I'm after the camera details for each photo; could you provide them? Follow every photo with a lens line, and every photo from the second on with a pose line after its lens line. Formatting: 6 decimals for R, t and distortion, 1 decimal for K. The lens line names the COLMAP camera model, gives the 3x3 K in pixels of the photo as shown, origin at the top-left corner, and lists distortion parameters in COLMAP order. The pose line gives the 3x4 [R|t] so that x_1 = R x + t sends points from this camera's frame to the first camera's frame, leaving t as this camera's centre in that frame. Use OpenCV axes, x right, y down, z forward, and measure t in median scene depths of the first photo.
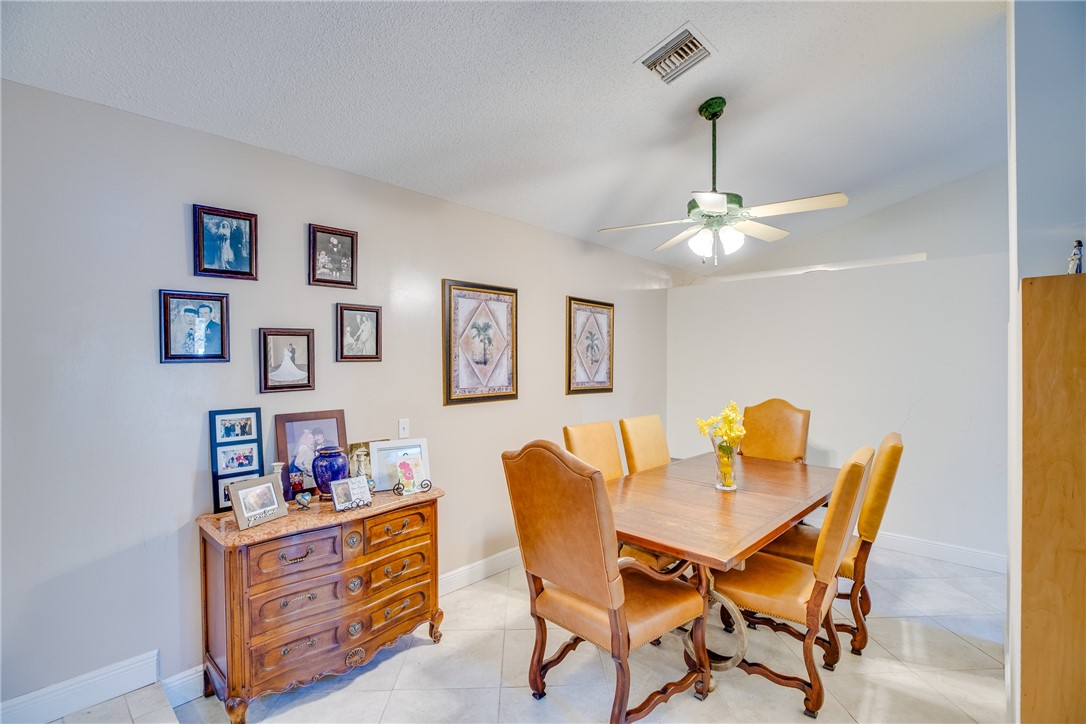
lens RADIAL K [[498.3, 0, 545.1], [0, 498.3, 361.1], [0, 0, 1]] dist [-0.046791, 0.014252]
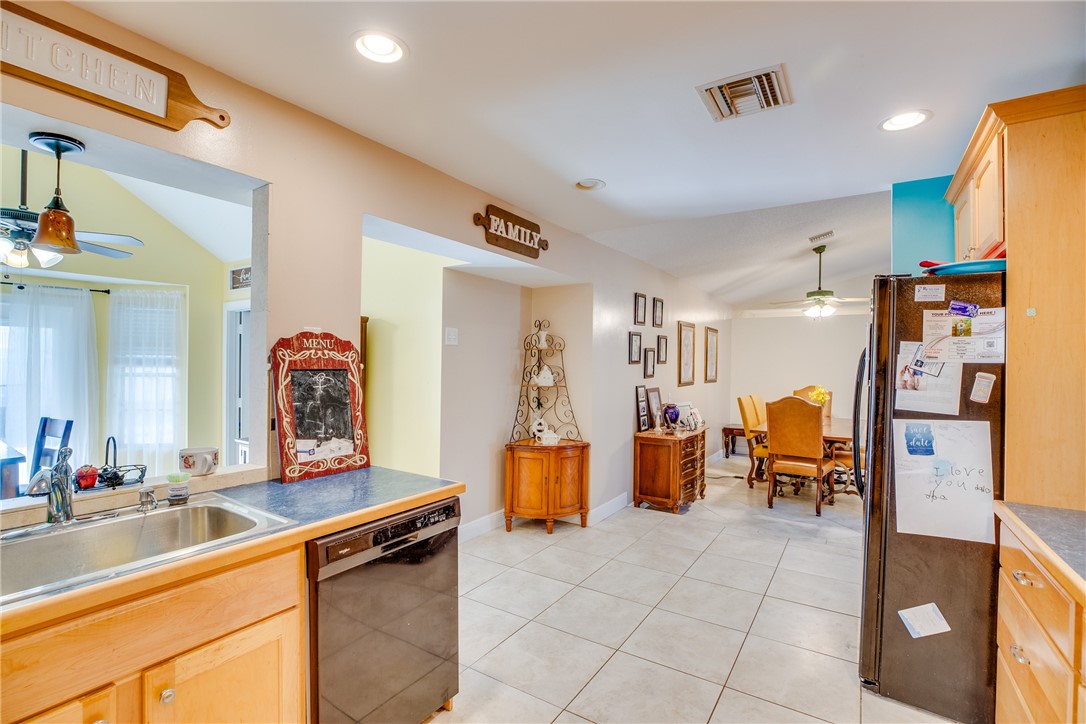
lens RADIAL K [[498.3, 0, 545.1], [0, 498.3, 361.1], [0, 0, 1]] dist [-0.046791, 0.014252]
pose [[0.983328, 0.014698, 0.181247, -1.433364], [-0.013779, 0.999885, -0.006332, 0.009064], [-0.181319, 0.003729, 0.983417, -1.068213]]
